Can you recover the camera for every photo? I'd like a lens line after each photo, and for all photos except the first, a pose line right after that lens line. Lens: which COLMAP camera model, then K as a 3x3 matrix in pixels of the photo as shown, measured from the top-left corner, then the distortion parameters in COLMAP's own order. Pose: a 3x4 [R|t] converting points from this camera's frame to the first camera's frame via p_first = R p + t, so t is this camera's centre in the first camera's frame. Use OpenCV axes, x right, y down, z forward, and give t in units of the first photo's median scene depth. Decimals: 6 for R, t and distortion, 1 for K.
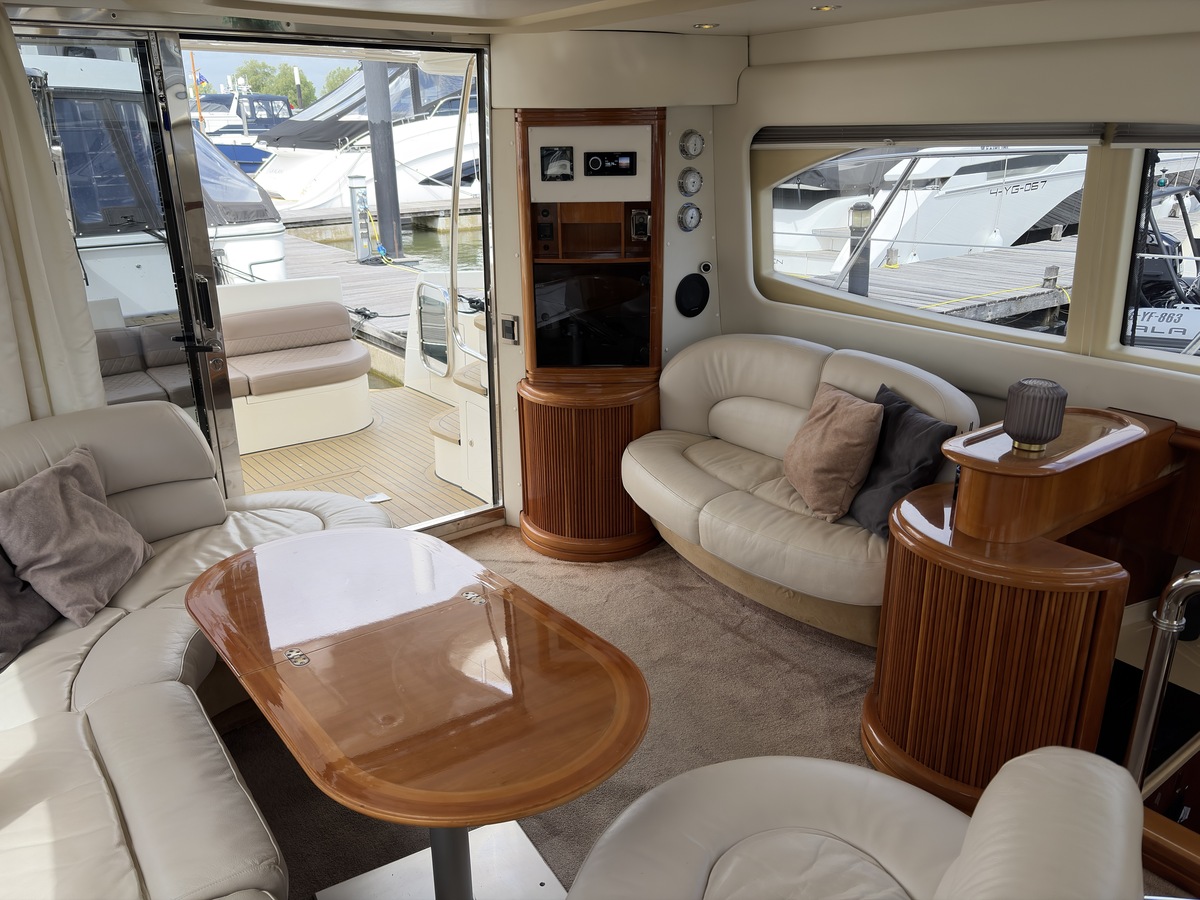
lens RADIAL K [[895.6, 0, 604.7], [0, 895.6, 448.2], [0, 0, 1]] dist [0.033122, -0.008237]
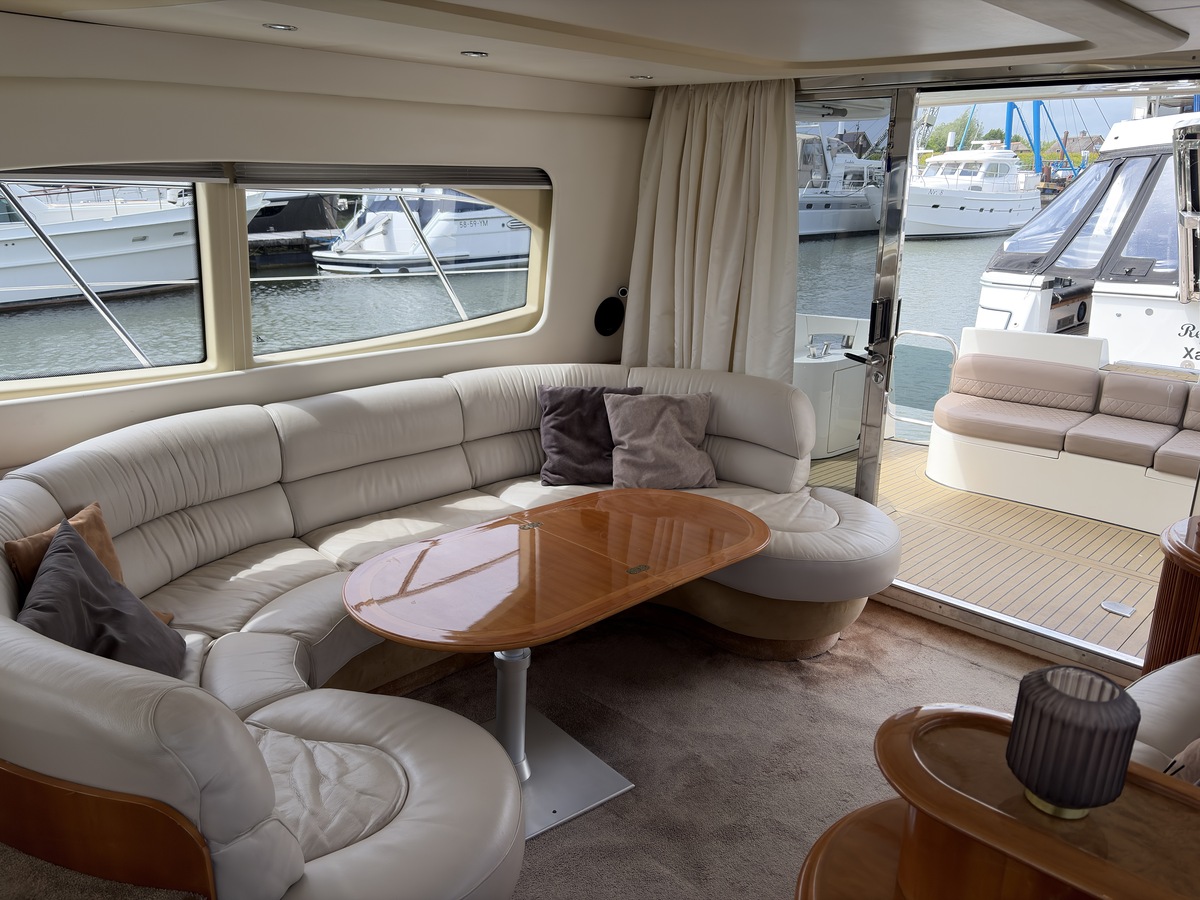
lens RADIAL K [[895.6, 0, 604.7], [0, 895.6, 448.2], [0, 0, 1]] dist [0.033122, -0.008237]
pose [[0.156625, 0.281839, -0.946592, 0.812784], [-0.342139, 0.914559, 0.215690, -0.186595], [0.926504, 0.290084, 0.239671, 0.591171]]
